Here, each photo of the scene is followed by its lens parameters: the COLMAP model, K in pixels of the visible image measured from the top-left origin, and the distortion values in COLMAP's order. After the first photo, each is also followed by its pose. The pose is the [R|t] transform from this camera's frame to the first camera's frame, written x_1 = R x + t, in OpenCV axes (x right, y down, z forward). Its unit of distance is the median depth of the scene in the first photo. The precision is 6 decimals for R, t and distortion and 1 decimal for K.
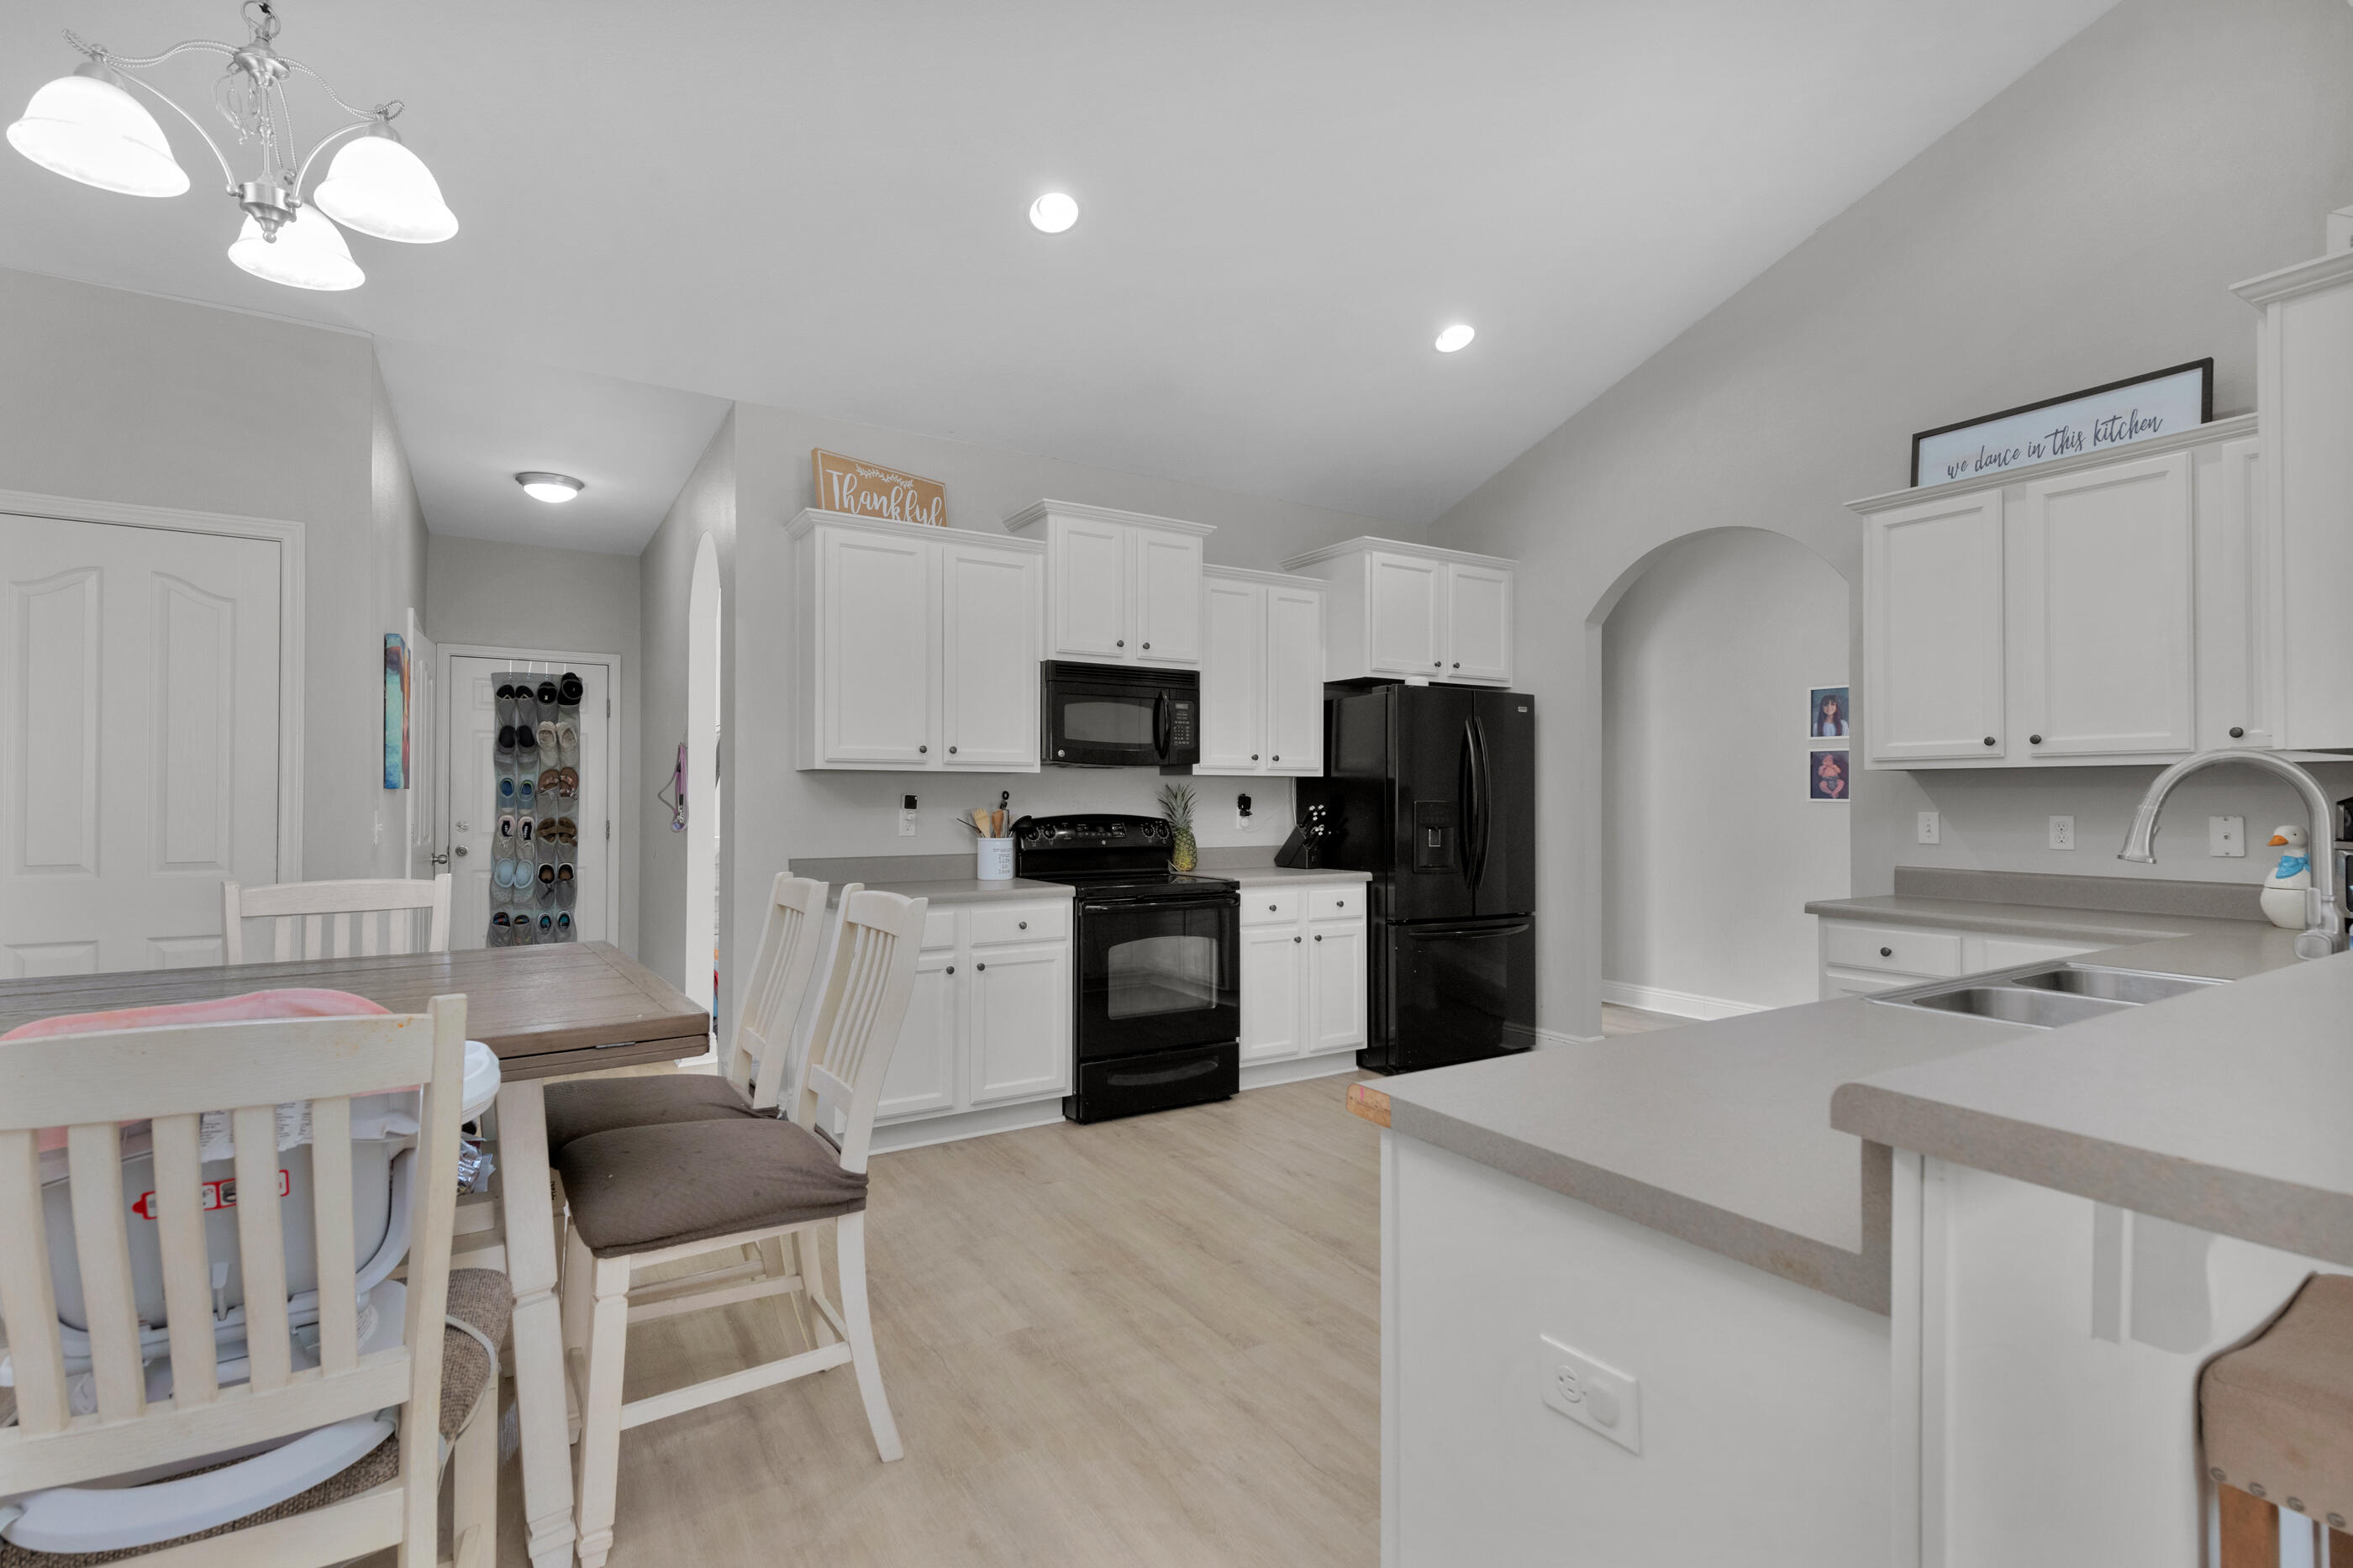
lens RADIAL K [[1108.9, 0, 1176.5], [0, 1108.9, 784.0], [0, 0, 1]] dist [0.035373, -0.014217]
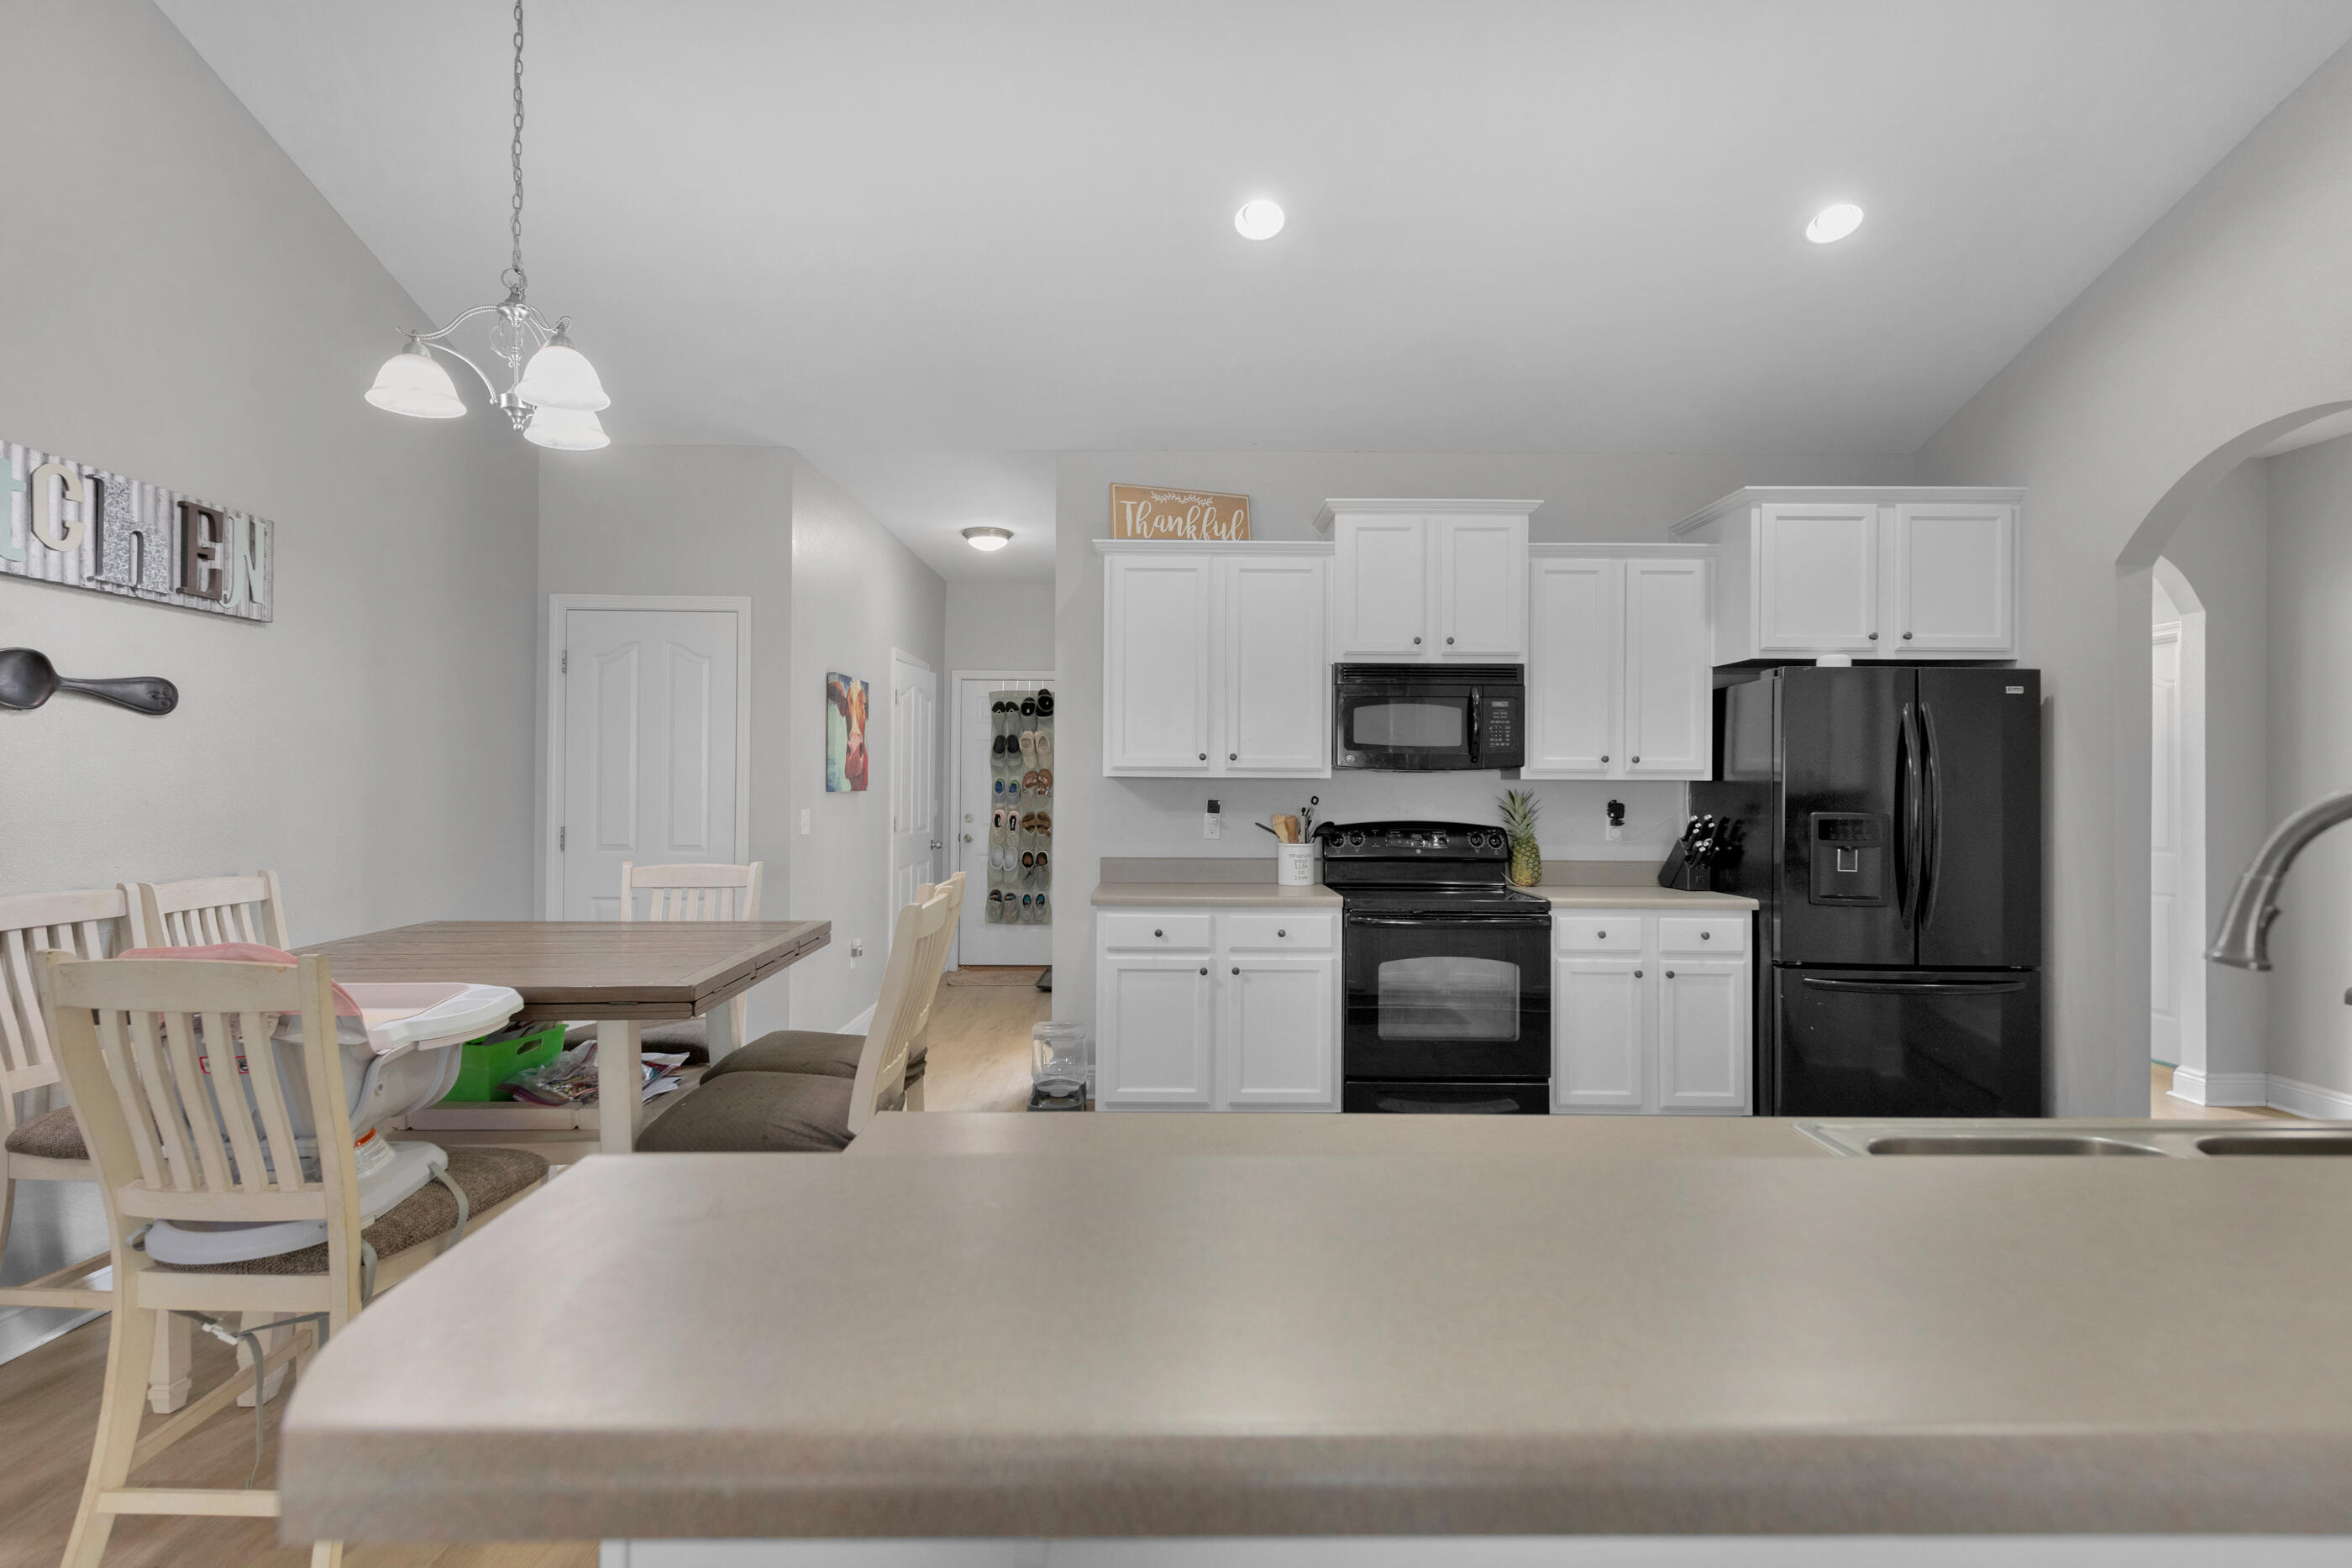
lens RADIAL K [[1139.7, 0, 1172.2], [0, 1139.7, 769.8], [0, 0, 1]] dist [0.026345, -0.015296]
pose [[0.852144, -0.002413, -0.523301, 0.257372], [0.000045, 0.999990, -0.004537, -0.011811], [0.523307, 0.003842, 0.852136, 0.064059]]
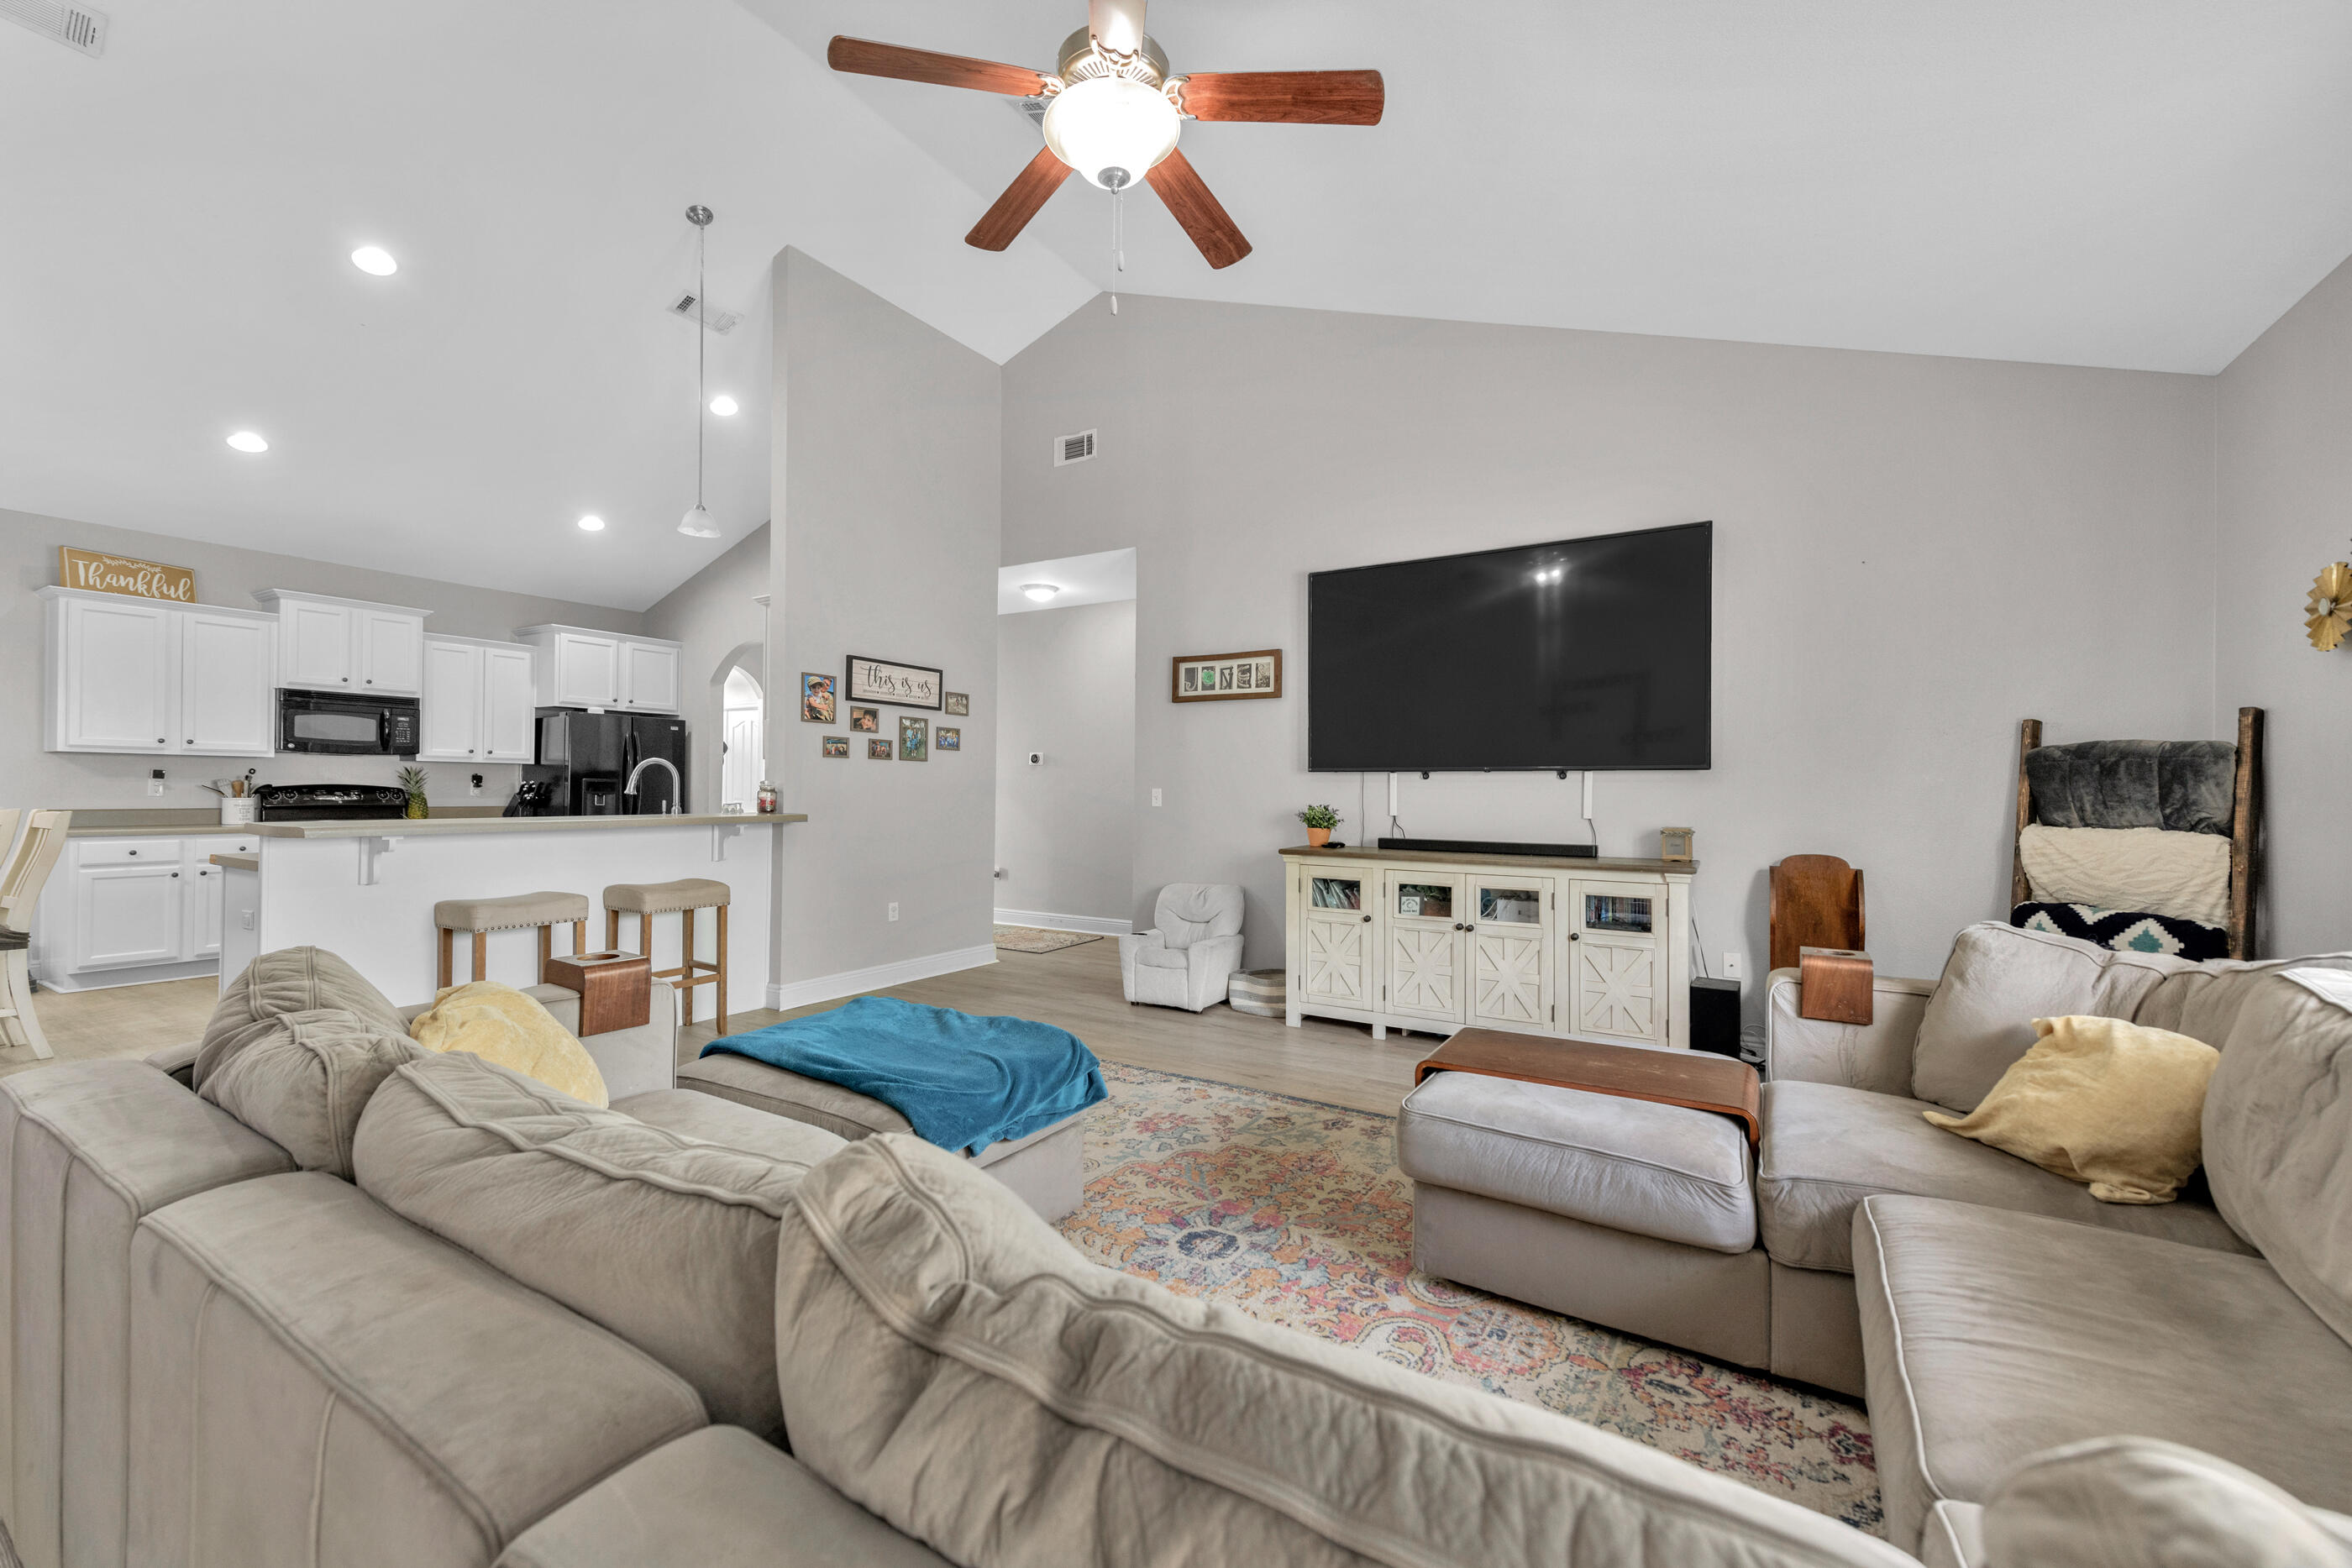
lens RADIAL K [[928.6, 0, 1182.9], [0, 928.6, 786.4], [0, 0, 1]] dist [0.014280, -0.000613]
pose [[0.889241, 0.010721, 0.457313, 0.386152], [-0.015555, 0.999856, 0.006807, 0.002194], [-0.457174, -0.013166, 0.889280, -0.740192]]
